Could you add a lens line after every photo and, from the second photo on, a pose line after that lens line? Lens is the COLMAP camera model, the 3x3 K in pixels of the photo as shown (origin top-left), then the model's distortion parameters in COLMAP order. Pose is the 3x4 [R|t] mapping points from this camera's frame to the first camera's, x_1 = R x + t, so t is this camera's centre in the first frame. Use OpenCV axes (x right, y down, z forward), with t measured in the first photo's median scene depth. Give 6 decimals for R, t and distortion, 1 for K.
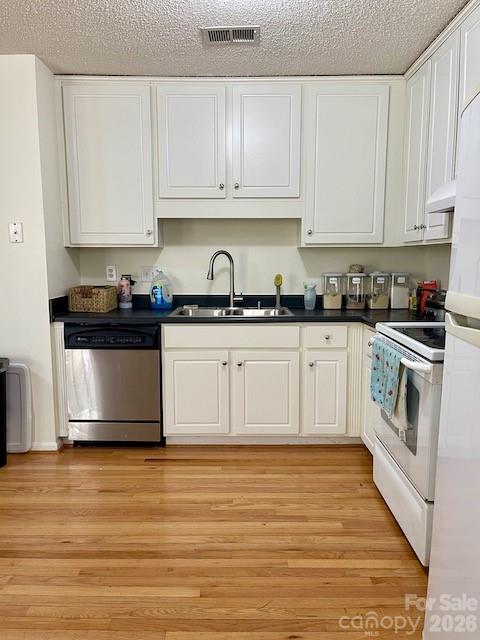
lens RADIAL K [[486.6, 0, 240.0], [0, 486.6, 320.0], [0, 0, 1]] dist [0.084219, -0.108476]
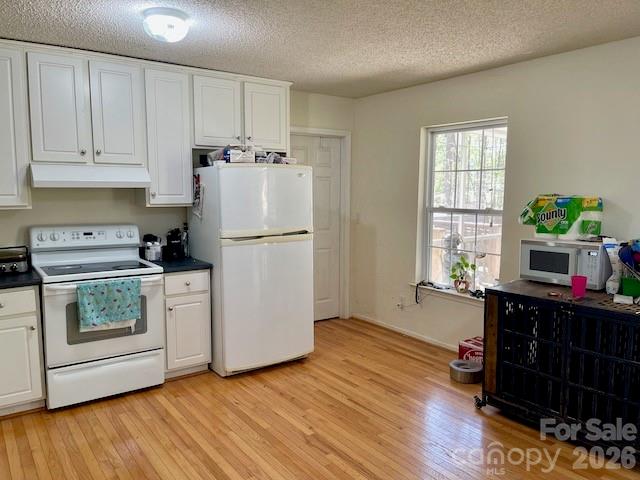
lens RADIAL K [[486.6, 0, 317.9], [0, 486.6, 242.9], [0, 0, 1]] dist [0.084219, -0.108476]
pose [[-0.595516, -0.095004, 0.797706, -0.885742], [0.094540, 0.977795, 0.187030, -0.197405], [-0.797761, 0.186794, -0.573311, 0.940856]]
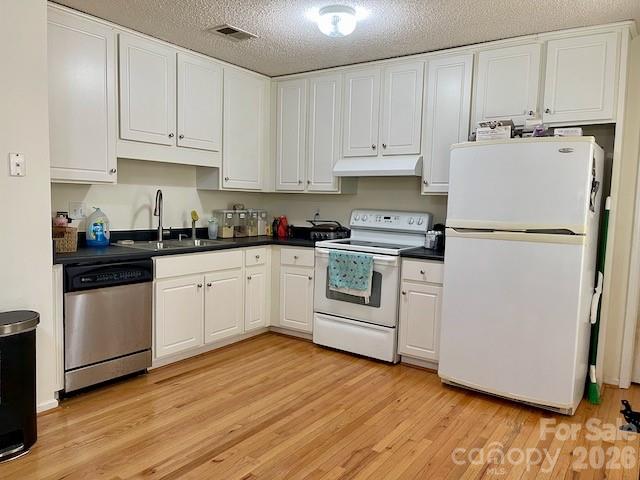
lens RADIAL K [[486.6, 0, 317.9], [0, 486.6, 242.9], [0, 0, 1]] dist [0.084219, -0.108476]
pose [[0.564629, -0.056128, 0.823434, -0.846906], [0.074209, 0.997096, 0.017081, -0.015004], [-0.822002, 0.051462, 0.567154, 0.075694]]
